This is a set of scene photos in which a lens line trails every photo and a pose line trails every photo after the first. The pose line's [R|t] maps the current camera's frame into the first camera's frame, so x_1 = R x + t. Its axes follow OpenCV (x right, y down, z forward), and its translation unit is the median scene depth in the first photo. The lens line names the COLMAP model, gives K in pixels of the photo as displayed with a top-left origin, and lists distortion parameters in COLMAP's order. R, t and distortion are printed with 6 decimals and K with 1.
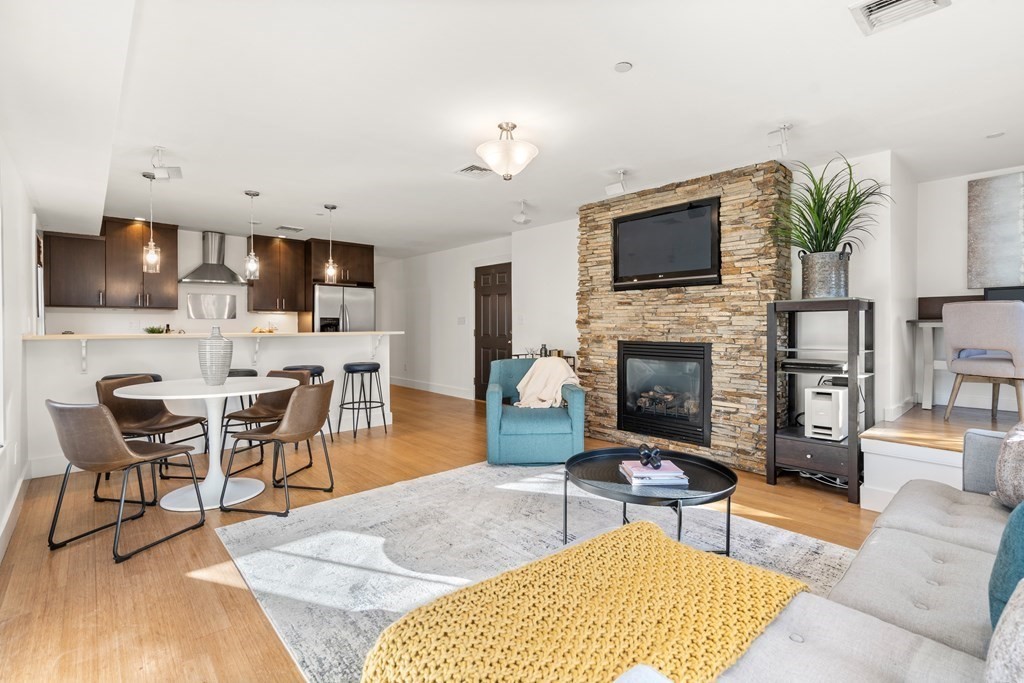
lens RADIAL K [[469.0, 0, 514.3], [0, 469.0, 327.2], [0, 0, 1]] dist [-0.003918, 0.001737]
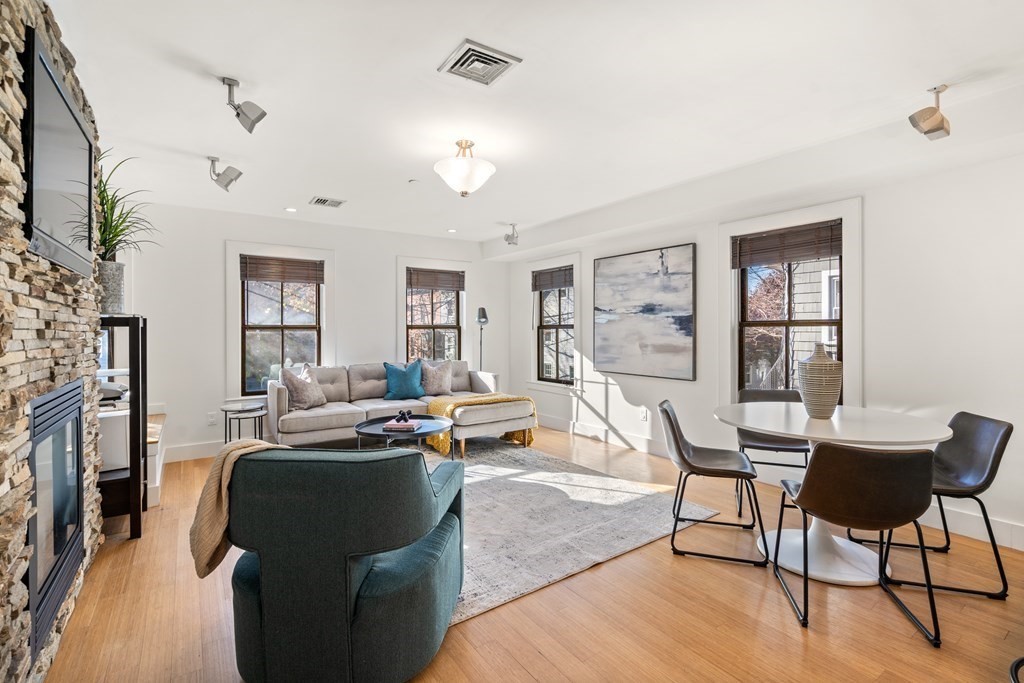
lens RADIAL K [[469.0, 0, 511.9], [0, 469.0, 327.6], [0, 0, 1]] dist [-0.003918, 0.001737]
pose [[-0.991254, 0.005250, 0.131860, -0.188782], [0.005074, 0.999986, -0.001676, -0.024105], [-0.131867, -0.000993, -0.991267, 1.522046]]
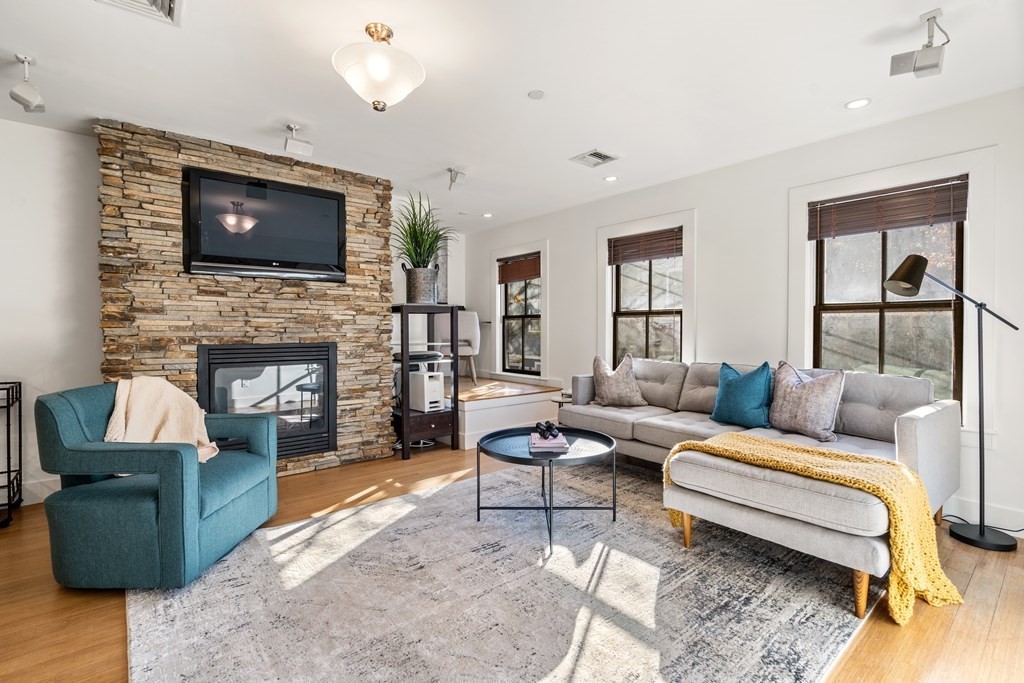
lens RADIAL K [[469.0, 0, 514.0], [0, 469.0, 331.3], [0, 0, 1]] dist [-0.003918, 0.001737]
pose [[0.045895, -0.007884, 0.998915, -0.537065], [0.003075, 0.999965, 0.007751, 0.004633], [-0.998942, 0.002716, 0.045917, 0.592939]]
